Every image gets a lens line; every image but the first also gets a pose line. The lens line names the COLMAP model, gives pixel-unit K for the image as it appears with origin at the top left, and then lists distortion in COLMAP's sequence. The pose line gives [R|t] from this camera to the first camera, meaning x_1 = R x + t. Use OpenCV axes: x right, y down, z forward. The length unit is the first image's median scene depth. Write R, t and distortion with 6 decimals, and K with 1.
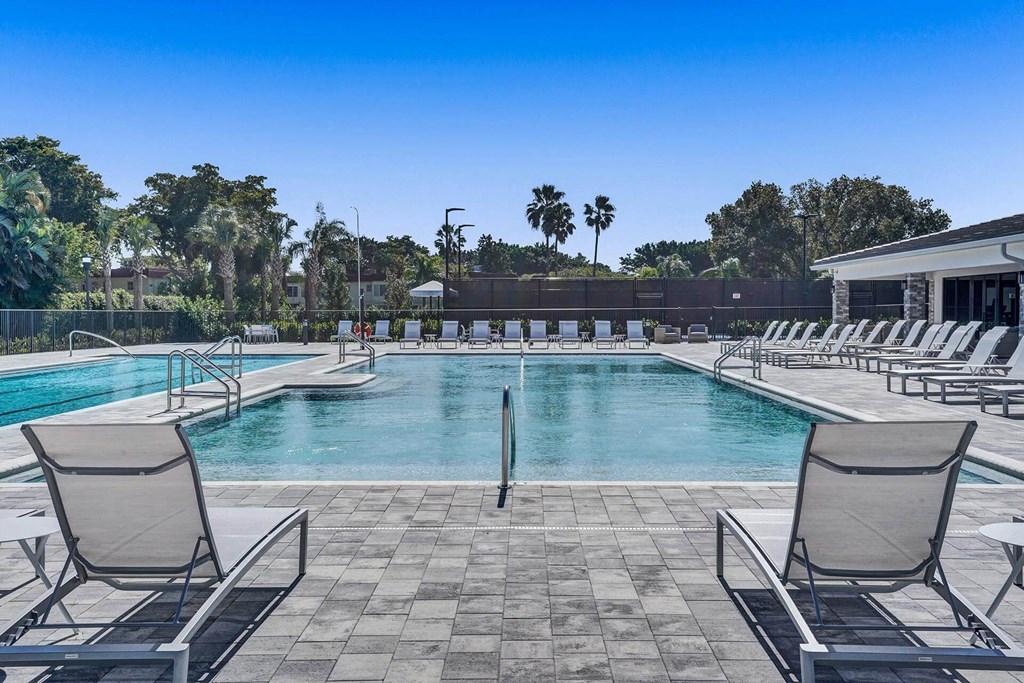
lens RADIAL K [[681.2, 0, 512.0], [0, 681.2, 341.5], [0, 0, 1]] dist [-0.067890, 0.079605]
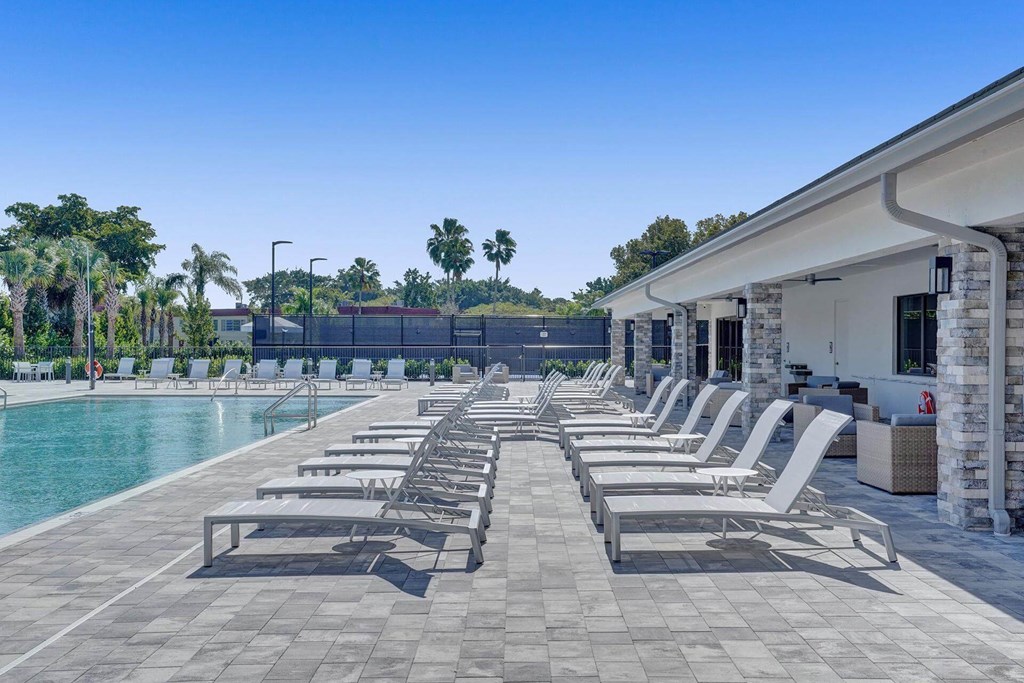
lens RADIAL K [[681.2, 0, 512.0], [0, 681.2, 341.5], [0, 0, 1]] dist [-0.067890, 0.079605]
pose [[0.999937, 0.008275, 0.007589, 0.139955], [-0.007891, 0.998755, -0.049264, -0.004807], [-0.007987, 0.049201, 0.998757, 0.021306]]
